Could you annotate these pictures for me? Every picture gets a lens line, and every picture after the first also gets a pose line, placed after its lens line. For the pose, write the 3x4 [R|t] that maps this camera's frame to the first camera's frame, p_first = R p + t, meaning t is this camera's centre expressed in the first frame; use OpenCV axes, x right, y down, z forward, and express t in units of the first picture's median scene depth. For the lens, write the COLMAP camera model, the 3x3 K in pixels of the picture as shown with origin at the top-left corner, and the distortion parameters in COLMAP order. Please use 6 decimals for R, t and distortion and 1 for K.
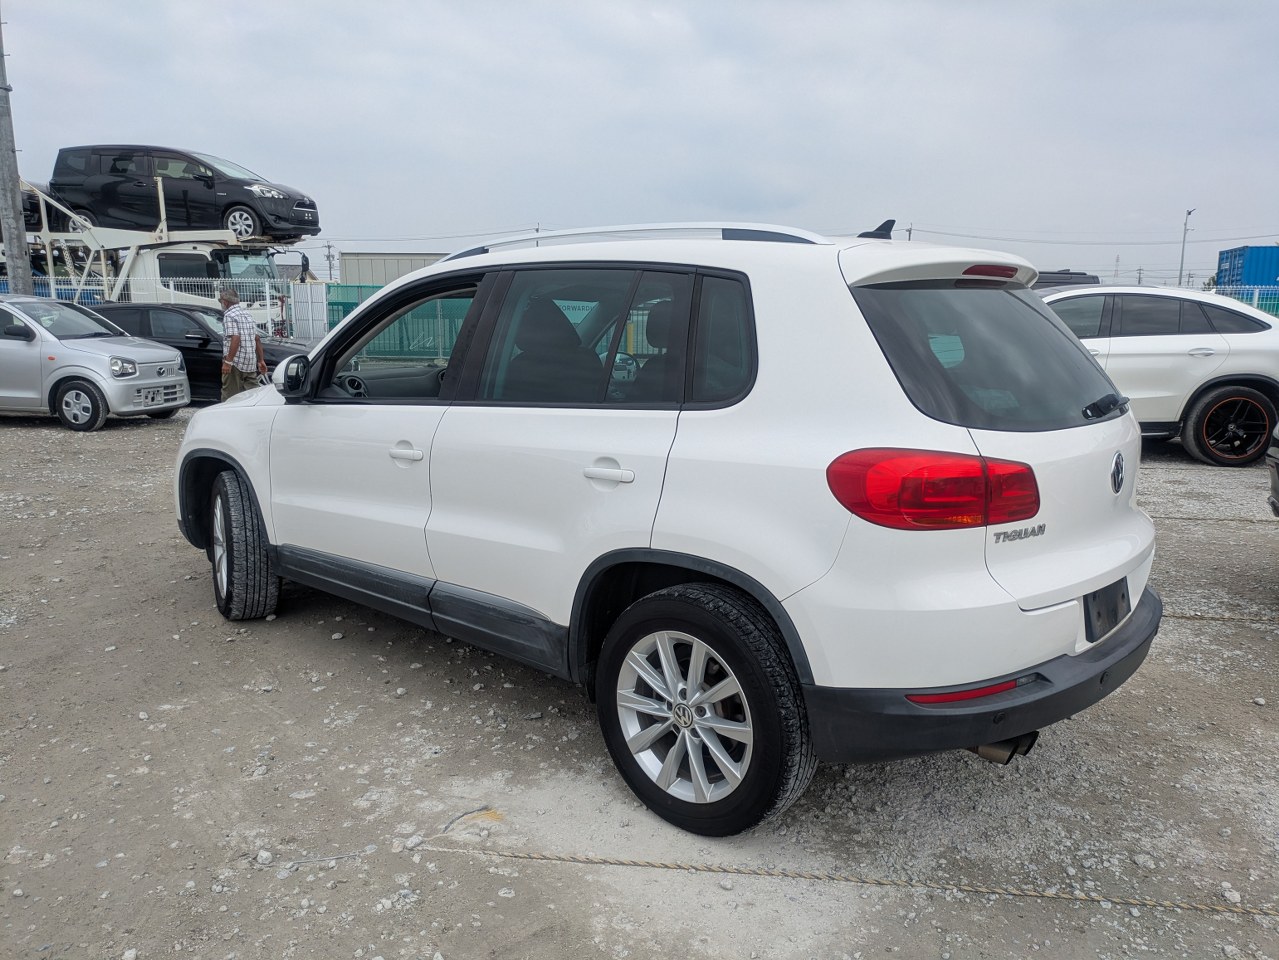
lens RADIAL K [[967.4, 0, 642.7], [0, 967.4, 504.2], [0, 0, 1]] dist [0.018777, -0.001639]
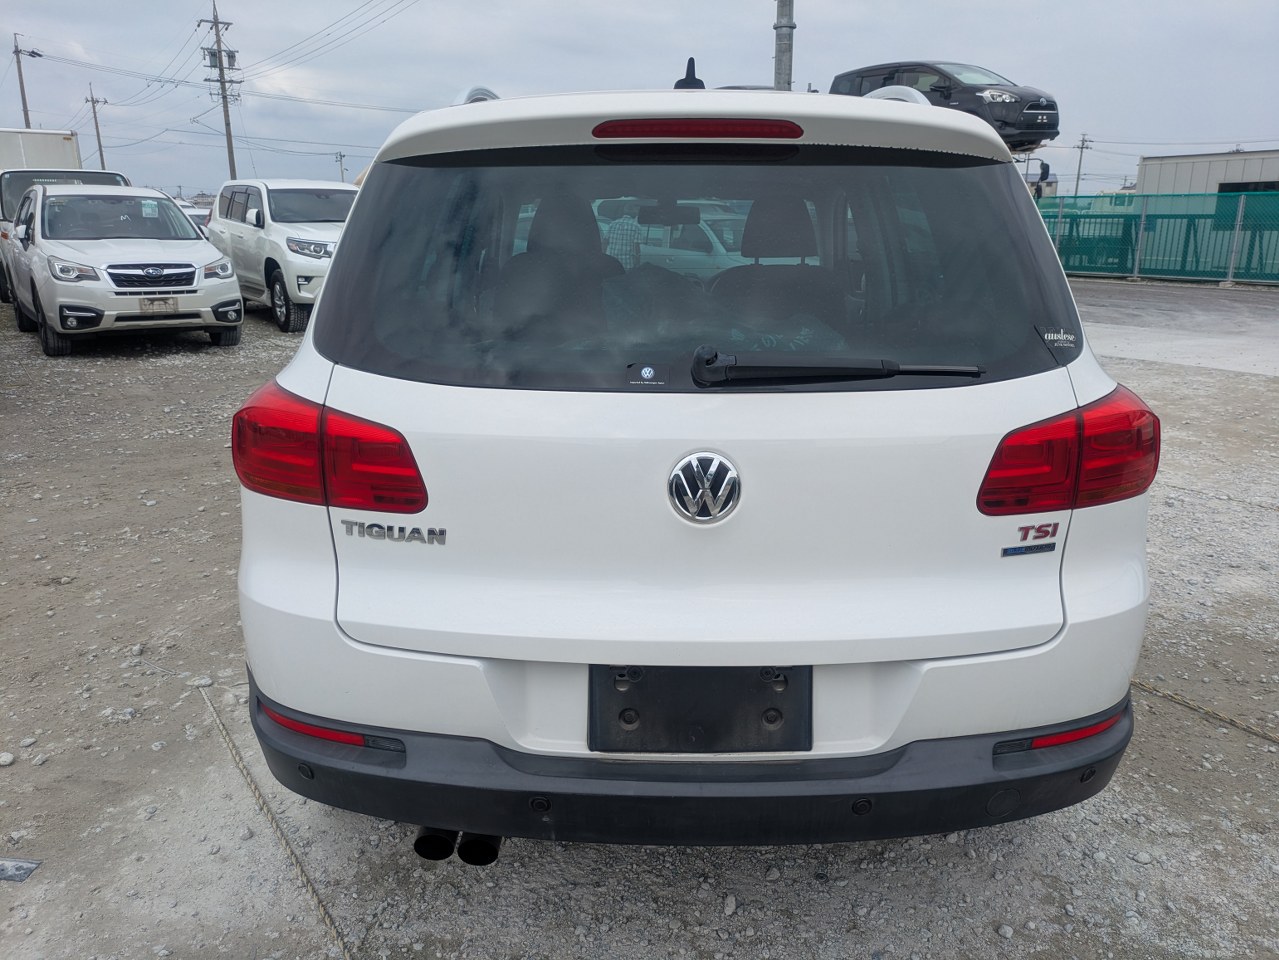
lens RADIAL K [[967.4, 0, 642.7], [0, 967.4, 504.2], [0, 0, 1]] dist [0.018777, -0.001639]
pose [[0.679979, 0.196705, -0.706353, 0.120239], [-0.138601, 0.980458, 0.139612, -0.012955], [0.720012, 0.002968, 0.693955, 0.081644]]
